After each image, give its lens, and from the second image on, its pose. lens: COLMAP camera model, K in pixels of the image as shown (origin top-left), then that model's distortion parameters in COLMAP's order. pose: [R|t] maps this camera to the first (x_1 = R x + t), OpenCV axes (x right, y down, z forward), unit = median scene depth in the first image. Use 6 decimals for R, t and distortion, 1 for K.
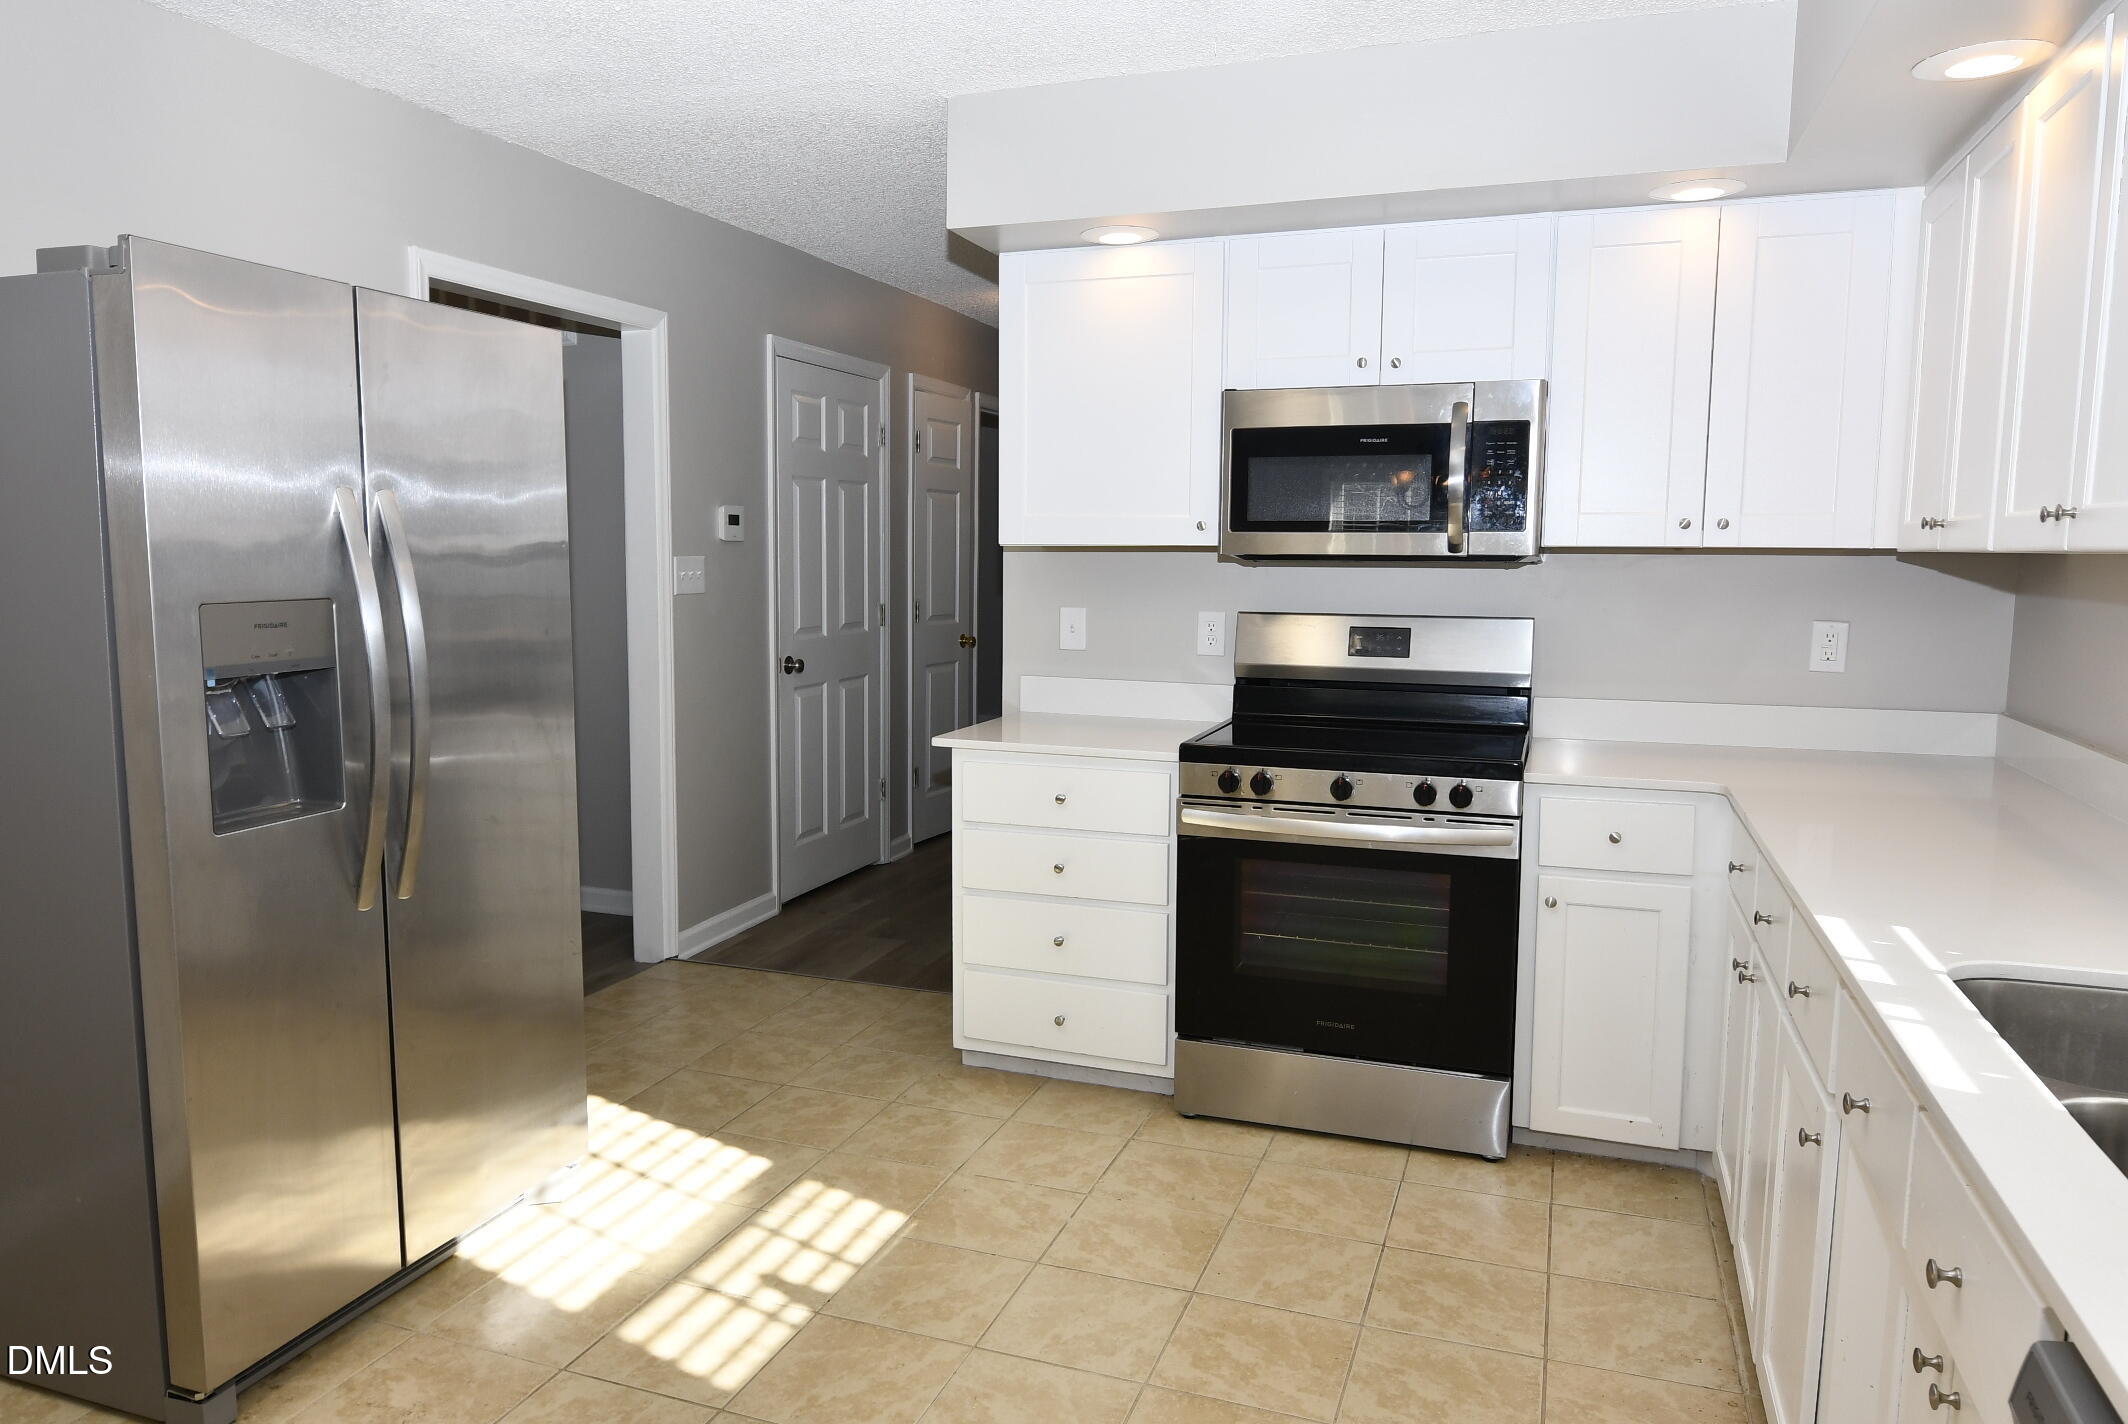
lens RADIAL K [[1406.5, 0, 1070.4], [0, 1406.5, 705.0], [0, 0, 1]] dist [-0.002324, -0.008372]
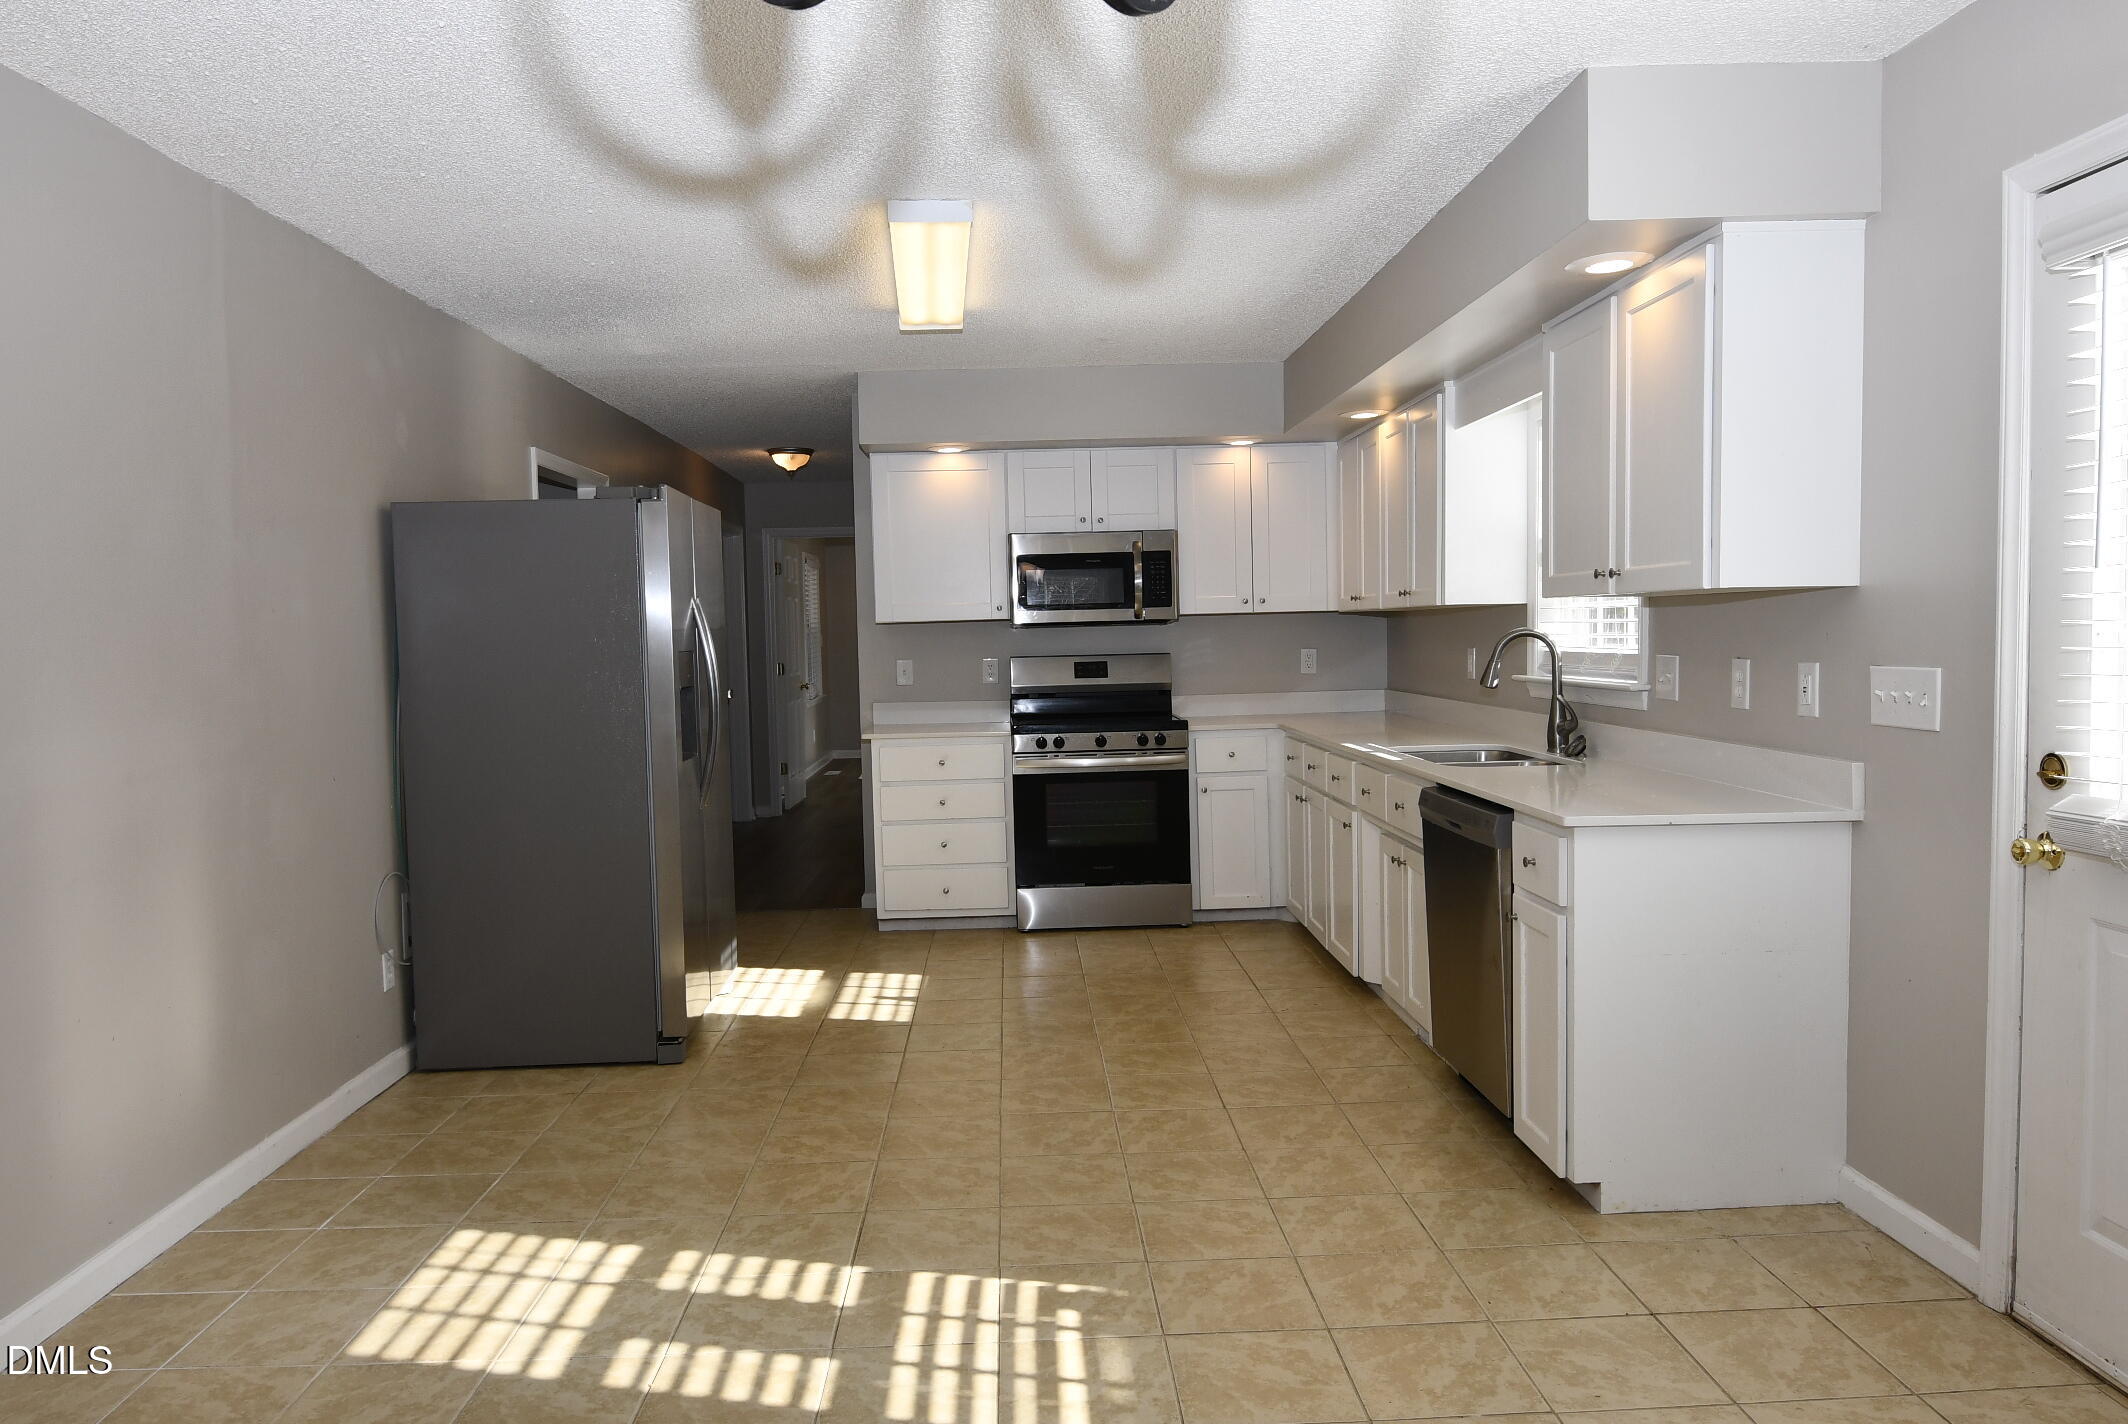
lens RADIAL K [[1406.5, 0, 1059.0], [0, 1406.5, 715.9], [0, 0, 1]] dist [-0.002324, -0.008372]
pose [[0.927527, -0.052665, 0.370026, -0.563140], [0.072307, 0.996604, -0.039404, 0.094950], [-0.366694, 0.063304, 0.928185, -0.759504]]
